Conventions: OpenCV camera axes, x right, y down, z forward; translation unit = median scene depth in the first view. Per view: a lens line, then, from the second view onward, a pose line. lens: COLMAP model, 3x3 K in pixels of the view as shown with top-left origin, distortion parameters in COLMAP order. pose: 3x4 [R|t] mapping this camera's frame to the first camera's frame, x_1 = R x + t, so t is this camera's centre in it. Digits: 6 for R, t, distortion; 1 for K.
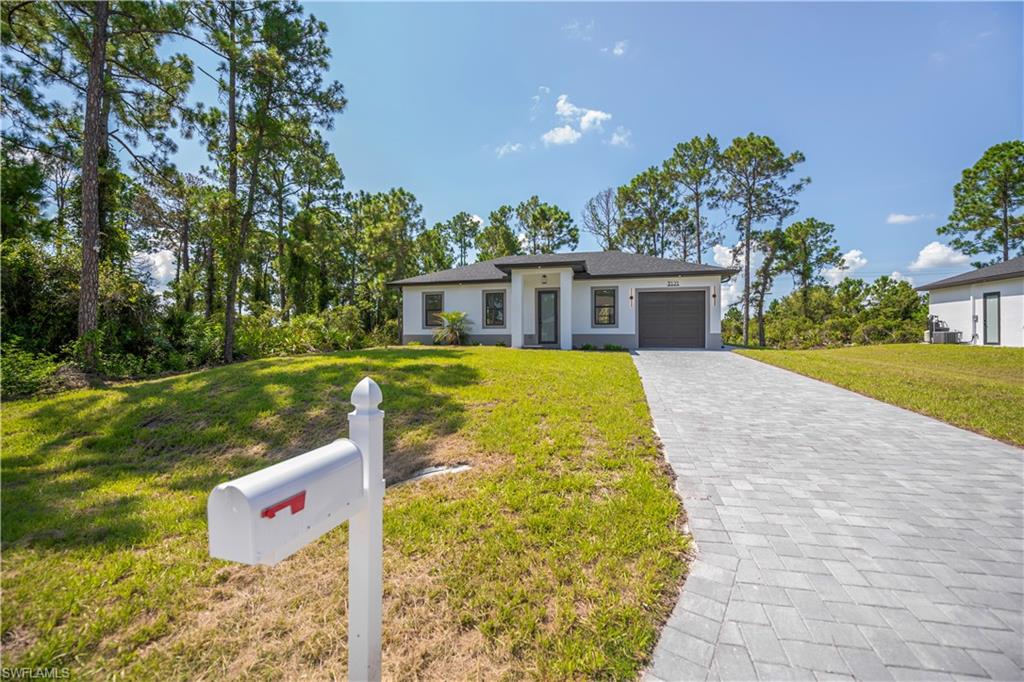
lens RADIAL K [[410.9, 0, 520.2], [0, 410.9, 338.9], [0, 0, 1]] dist [-0.018728, -0.000937]
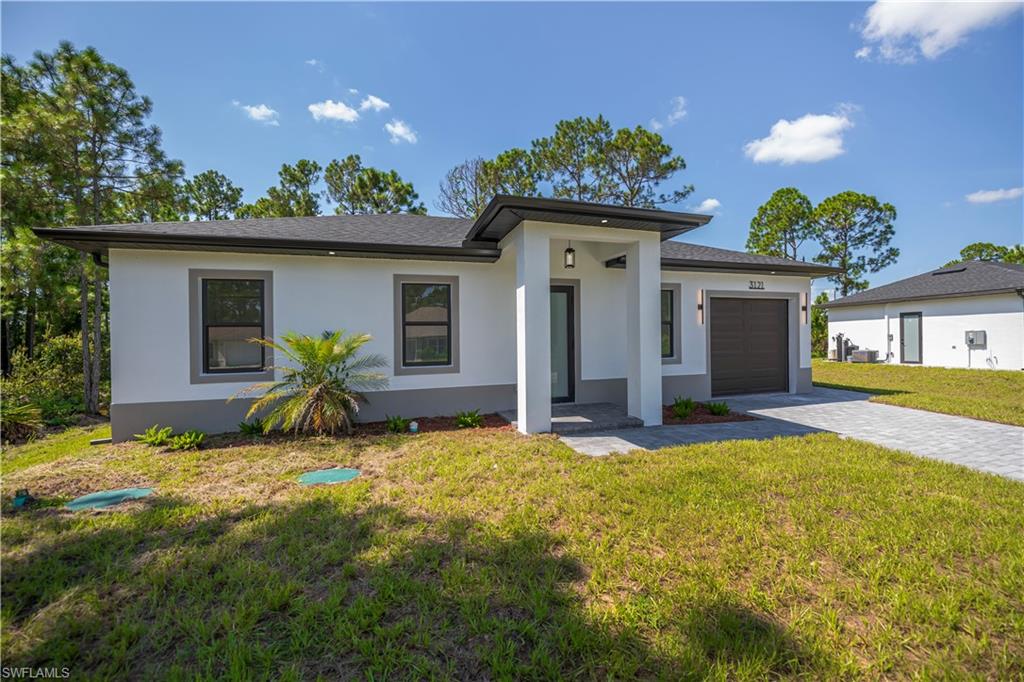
lens RADIAL K [[410.9, 0, 531.3], [0, 410.9, 344.1], [0, 0, 1]] dist [-0.018728, -0.000937]
pose [[0.849205, -0.016223, 0.527815, -0.152374], [0.020090, 0.999797, -0.001593, -0.041771], [-0.527682, 0.011957, 0.849358, 0.498840]]
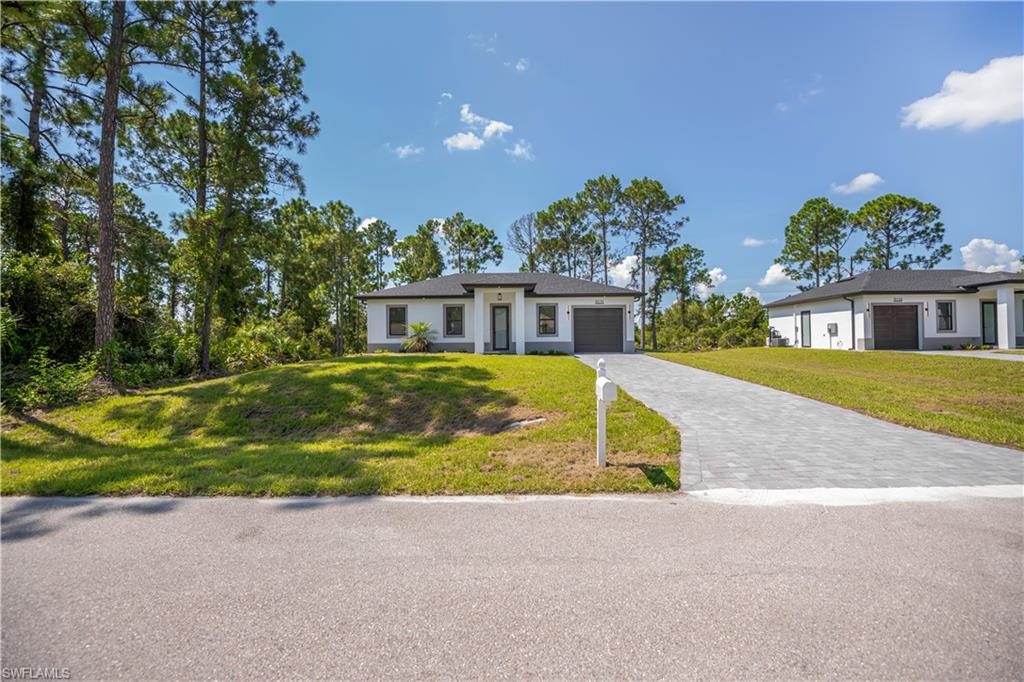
lens RADIAL K [[410.9, 0, 520.9], [0, 410.9, 339.1], [0, 0, 1]] dist [-0.018728, -0.000937]
pose [[0.971242, -0.004610, 0.238051, -0.127245], [0.008600, 0.999839, -0.015729, -0.000630], [-0.237940, 0.017324, 0.971125, -0.138636]]
